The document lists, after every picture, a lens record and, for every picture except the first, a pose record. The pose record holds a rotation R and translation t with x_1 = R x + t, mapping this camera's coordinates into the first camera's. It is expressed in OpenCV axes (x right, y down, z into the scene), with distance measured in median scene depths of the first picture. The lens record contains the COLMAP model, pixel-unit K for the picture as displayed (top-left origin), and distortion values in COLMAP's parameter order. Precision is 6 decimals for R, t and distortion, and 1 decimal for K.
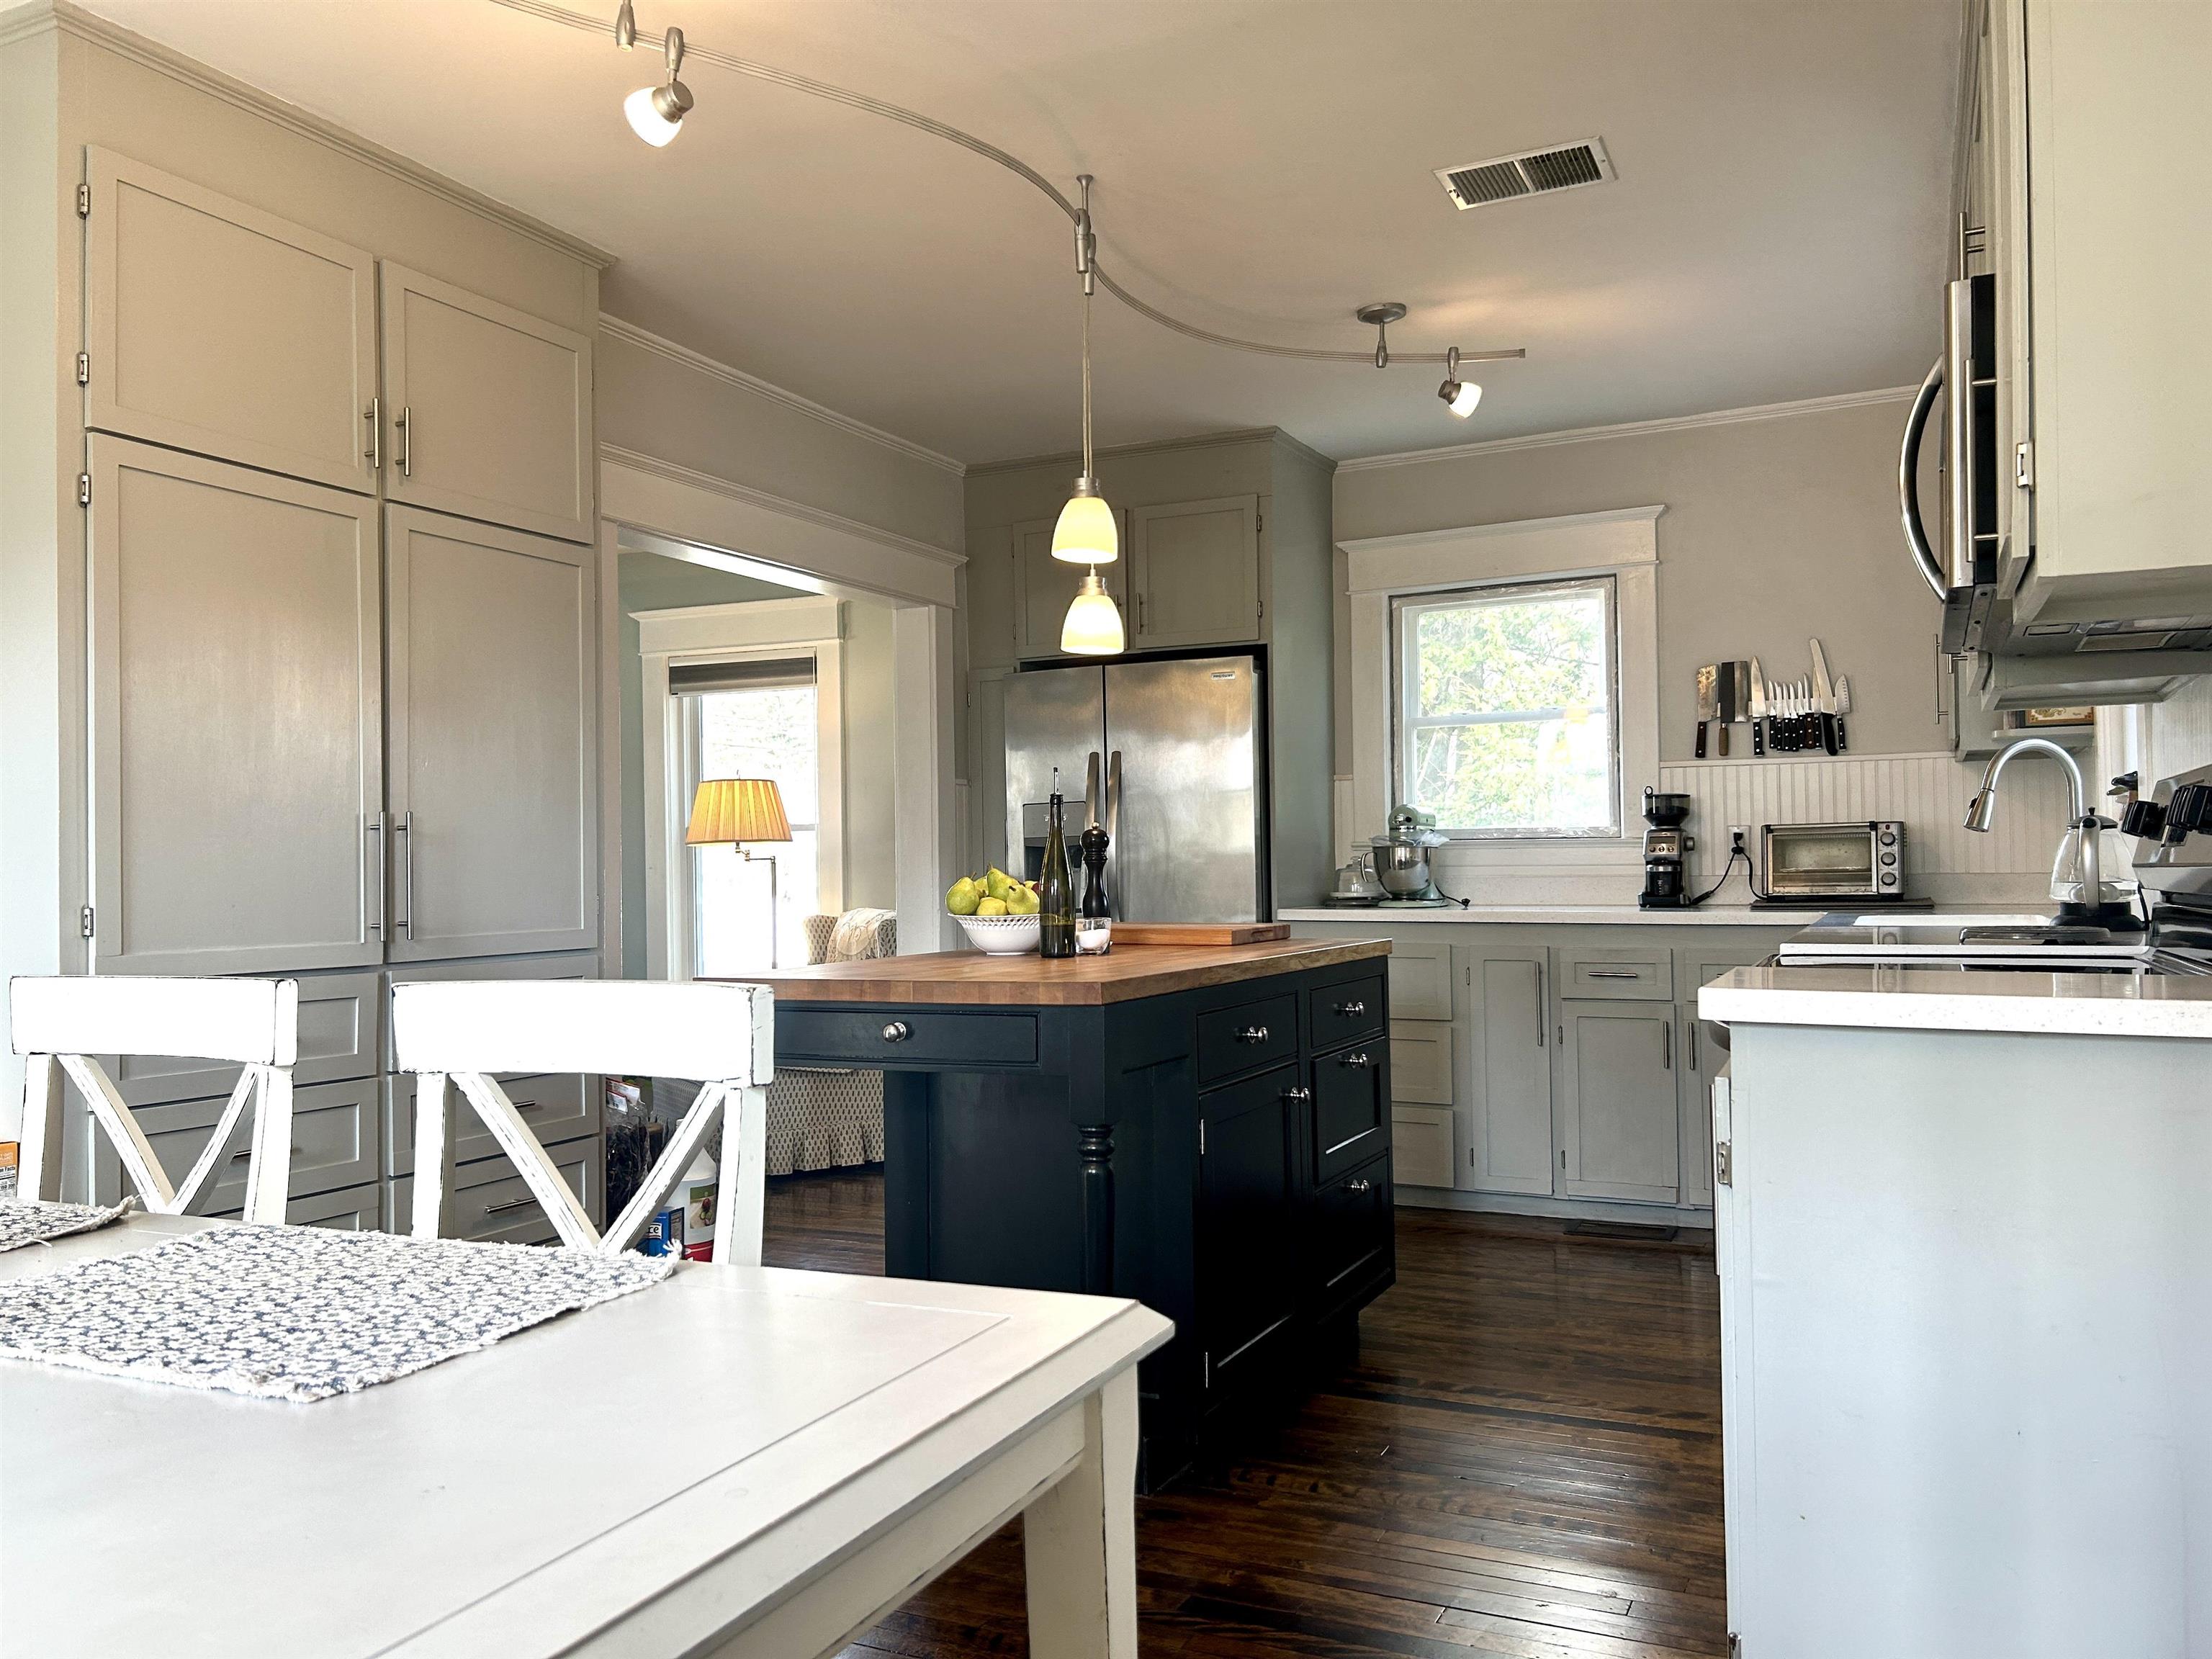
lens RADIAL K [[1697.5, 0, 1106.0], [0, 1697.5, 829.5], [0, 0, 1]] dist [0.088700, -0.106461]
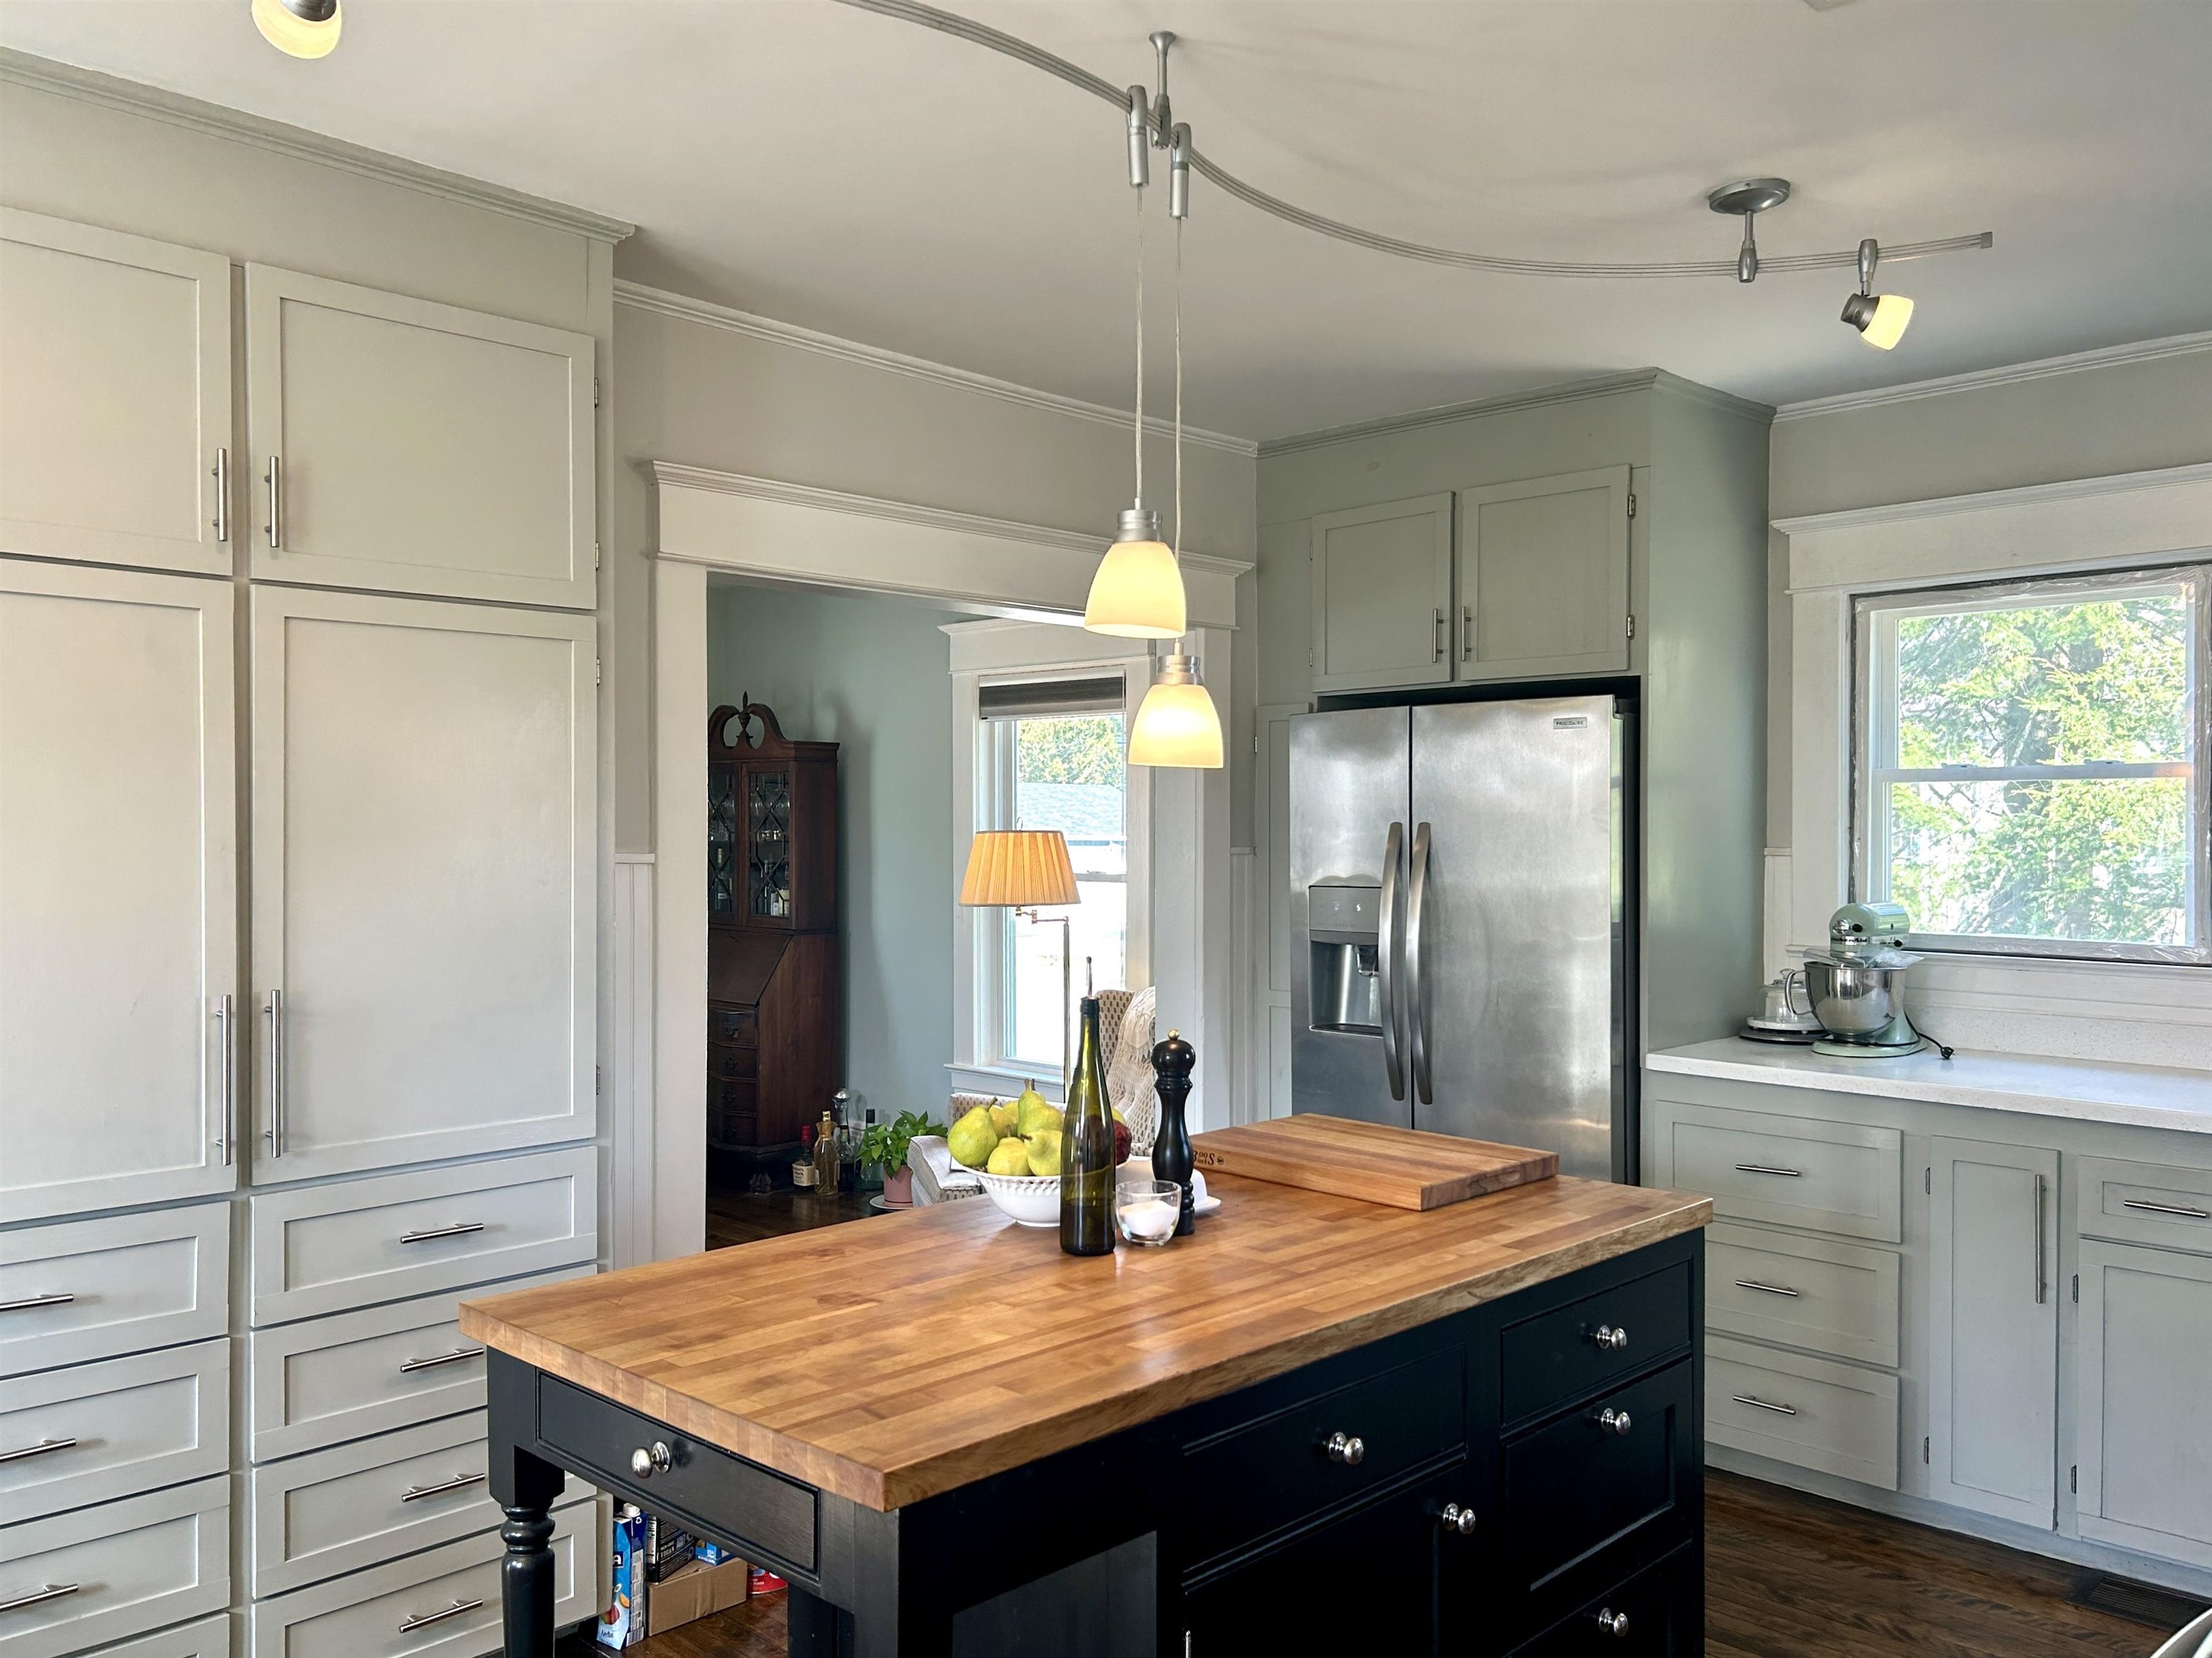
lens RADIAL K [[1751.9, 0, 1106.0], [0, 1751.9, 829.0], [0, 0, 1]] dist [0.137115, -0.229894]
pose [[0.949090, 0.016168, -0.314591, 0.119132], [-0.007169, 0.999532, 0.029741, -0.067129], [0.314925, -0.025971, 0.948761, 0.229589]]
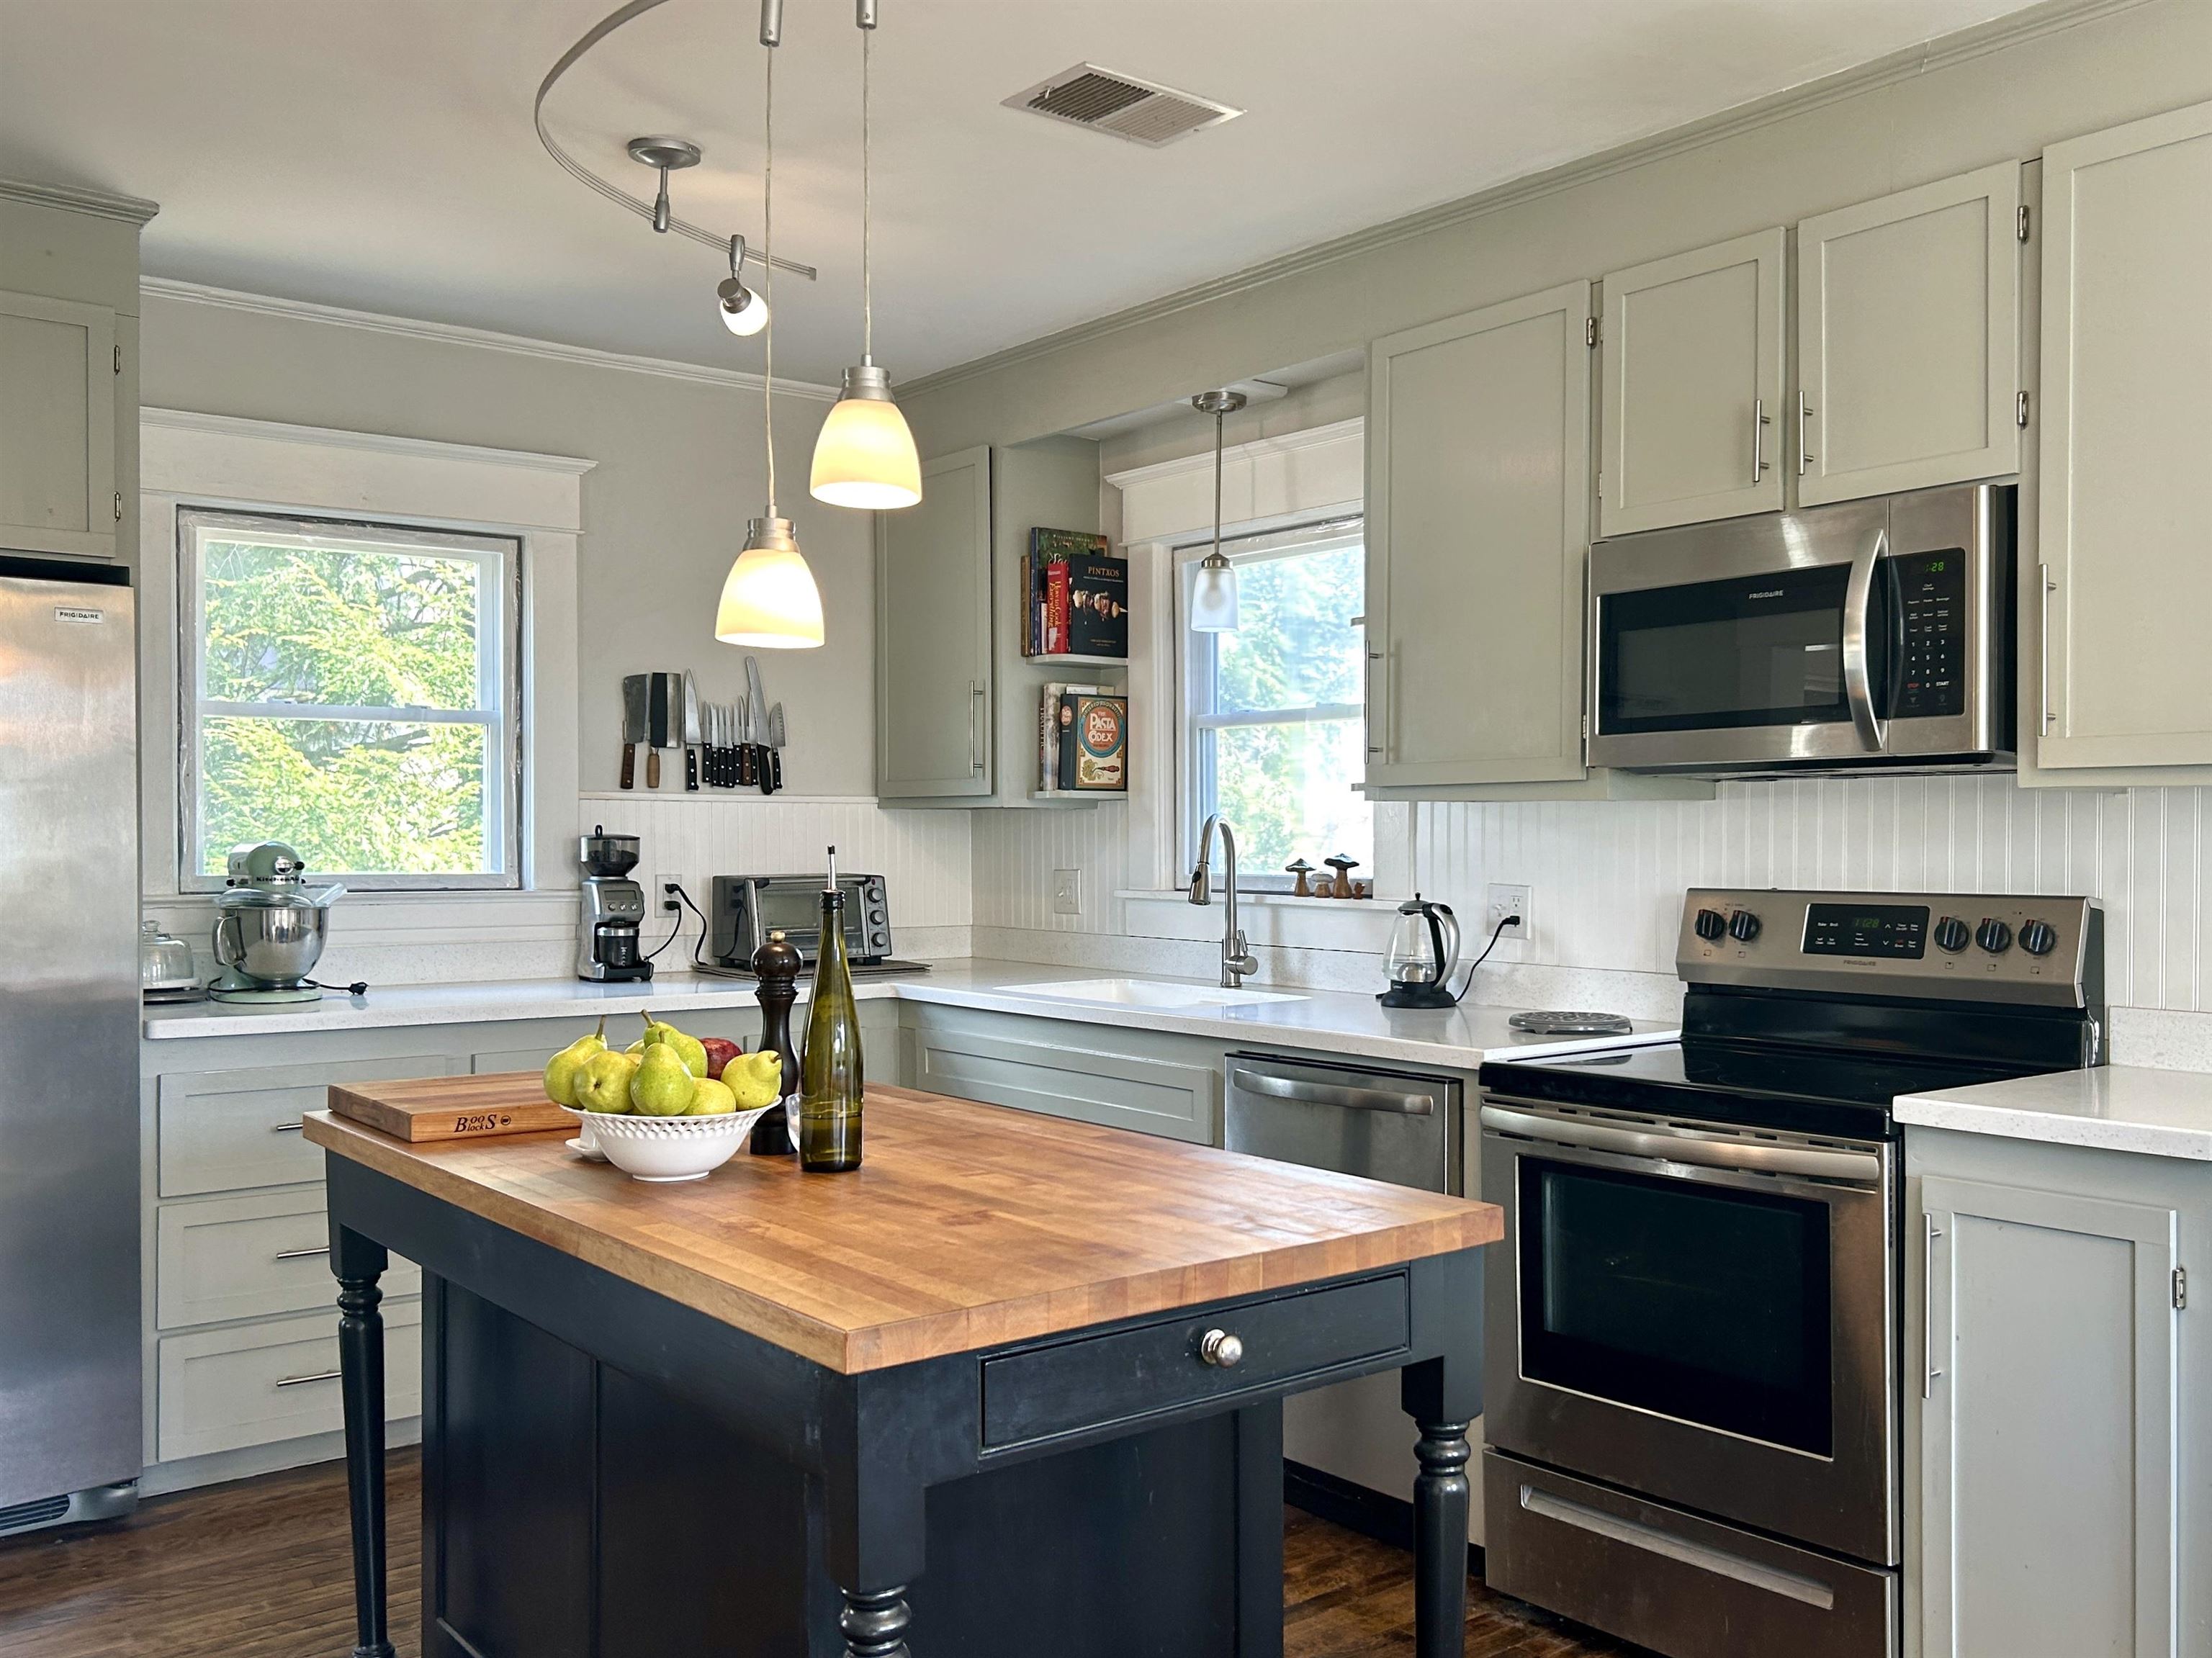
lens RADIAL K [[1977.6, 0, 1202.4], [0, 1977.6, 829.3], [0, 0, 1]] dist [0.063219, -0.002737]
pose [[0.420536, 0.014692, 0.907157, -0.382149], [-0.027905, 0.999605, -0.003254, -0.027933], [-0.906847, -0.023946, 0.420780, 0.375122]]
